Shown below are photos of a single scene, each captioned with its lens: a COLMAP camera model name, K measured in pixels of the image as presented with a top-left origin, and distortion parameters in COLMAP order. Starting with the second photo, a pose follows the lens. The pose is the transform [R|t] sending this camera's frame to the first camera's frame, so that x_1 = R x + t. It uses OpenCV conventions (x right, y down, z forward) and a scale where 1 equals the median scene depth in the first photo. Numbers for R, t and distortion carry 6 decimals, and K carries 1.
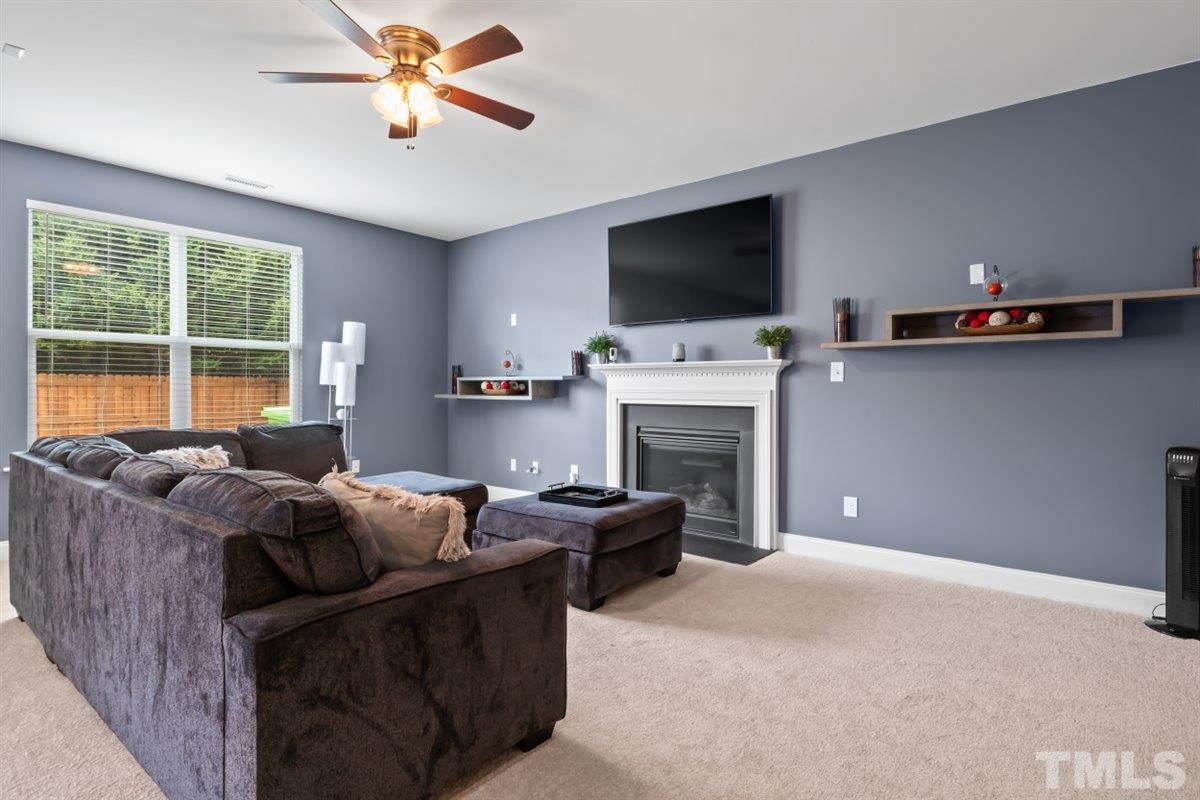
lens RADIAL K [[614.5, 0, 602.0], [0, 614.5, 393.7], [0, 0, 1]] dist [-0.010862, 0.000835]
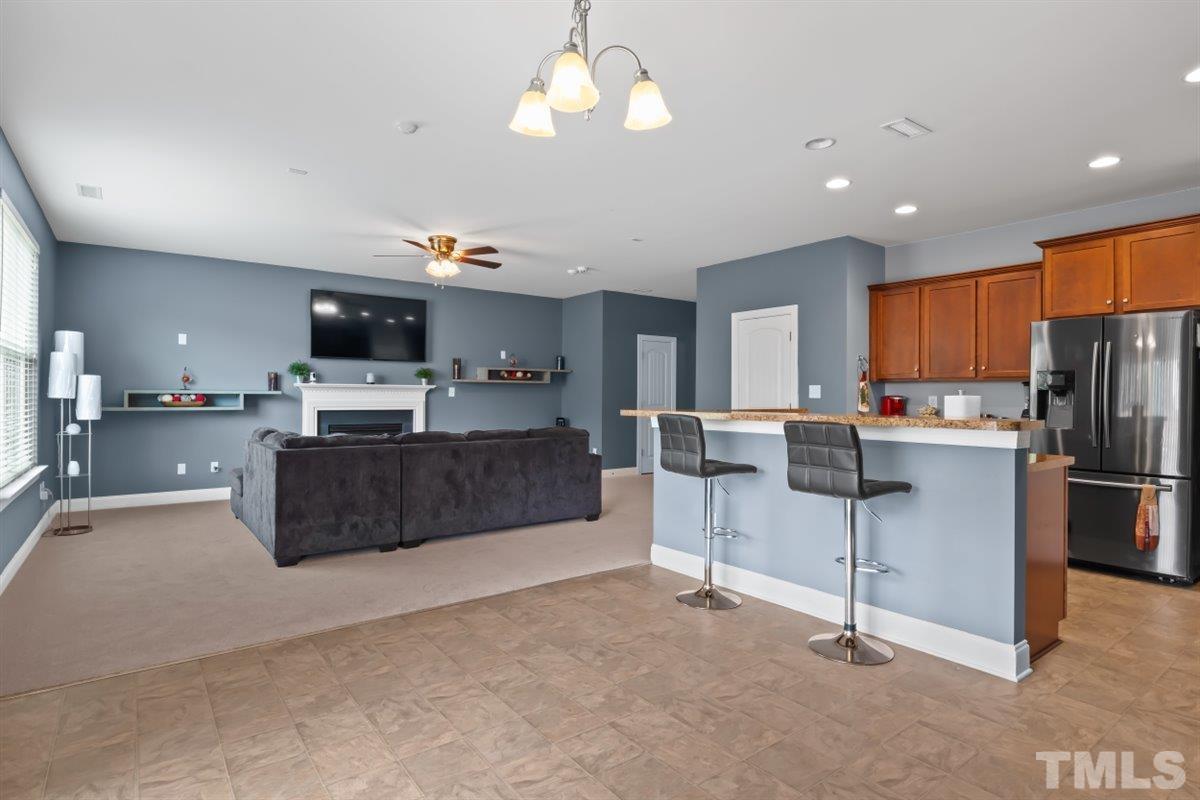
lens RADIAL K [[614.5, 0, 597.0], [0, 614.5, 398.3], [0, 0, 1]] dist [-0.010862, 0.000835]
pose [[0.233607, -0.007580, 0.972301, -1.482737], [0.003576, 0.999970, 0.006936, -0.025180], [-0.972324, 0.001857, 0.233627, 0.012897]]
